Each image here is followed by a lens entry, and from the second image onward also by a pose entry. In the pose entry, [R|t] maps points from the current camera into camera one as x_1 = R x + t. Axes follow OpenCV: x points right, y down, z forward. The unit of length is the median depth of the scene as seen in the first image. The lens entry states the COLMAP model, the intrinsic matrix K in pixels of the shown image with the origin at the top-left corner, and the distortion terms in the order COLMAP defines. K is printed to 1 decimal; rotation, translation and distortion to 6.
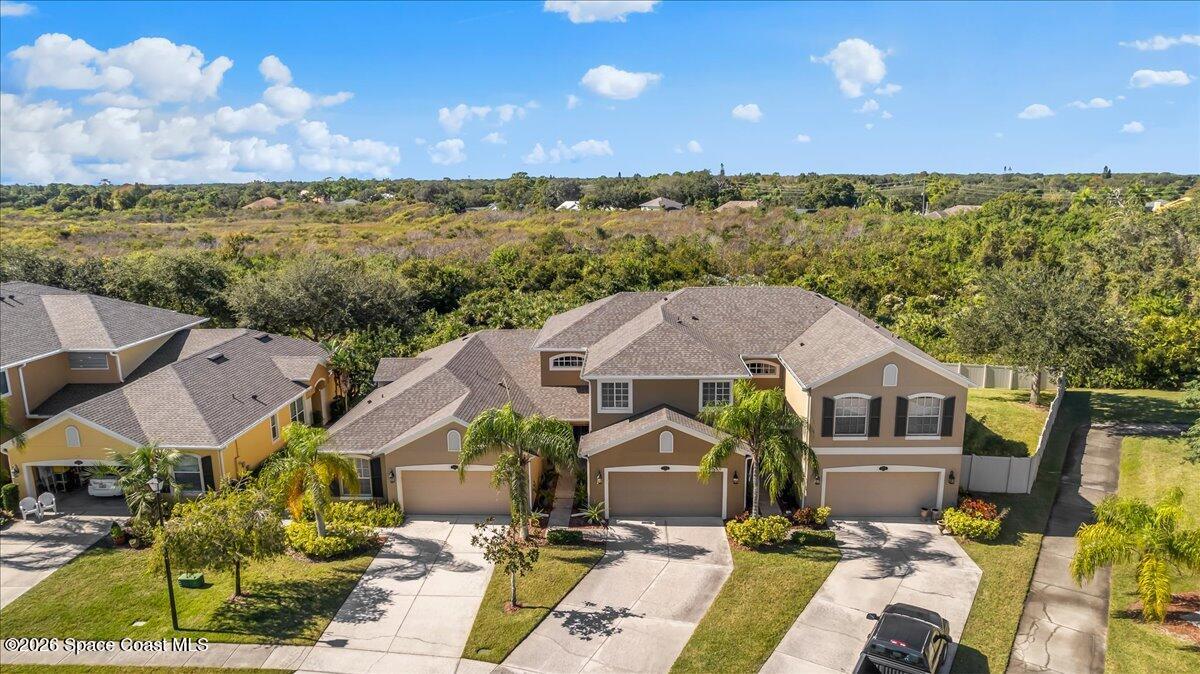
lens RADIAL K [[759.0, 0, 600.0], [0, 759.0, 337.0], [0, 0, 1]] dist [-0.080897, 0.063361]
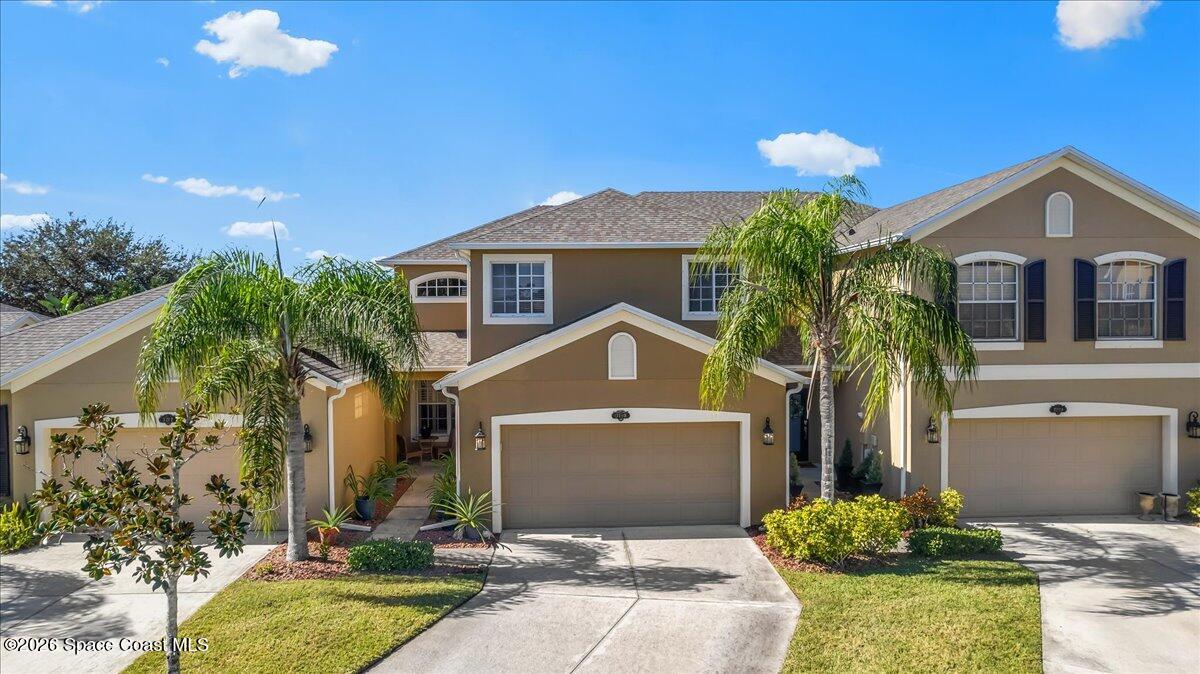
lens RADIAL K [[759.0, 0, 600.0], [0, 759.0, 337.0], [0, 0, 1]] dist [-0.080897, 0.063361]
pose [[0.996279, 0.004177, 0.086085, 0.033821], [0.011908, 0.982574, -0.185489, 0.221942], [-0.085360, 0.185824, 0.978868, 0.550131]]
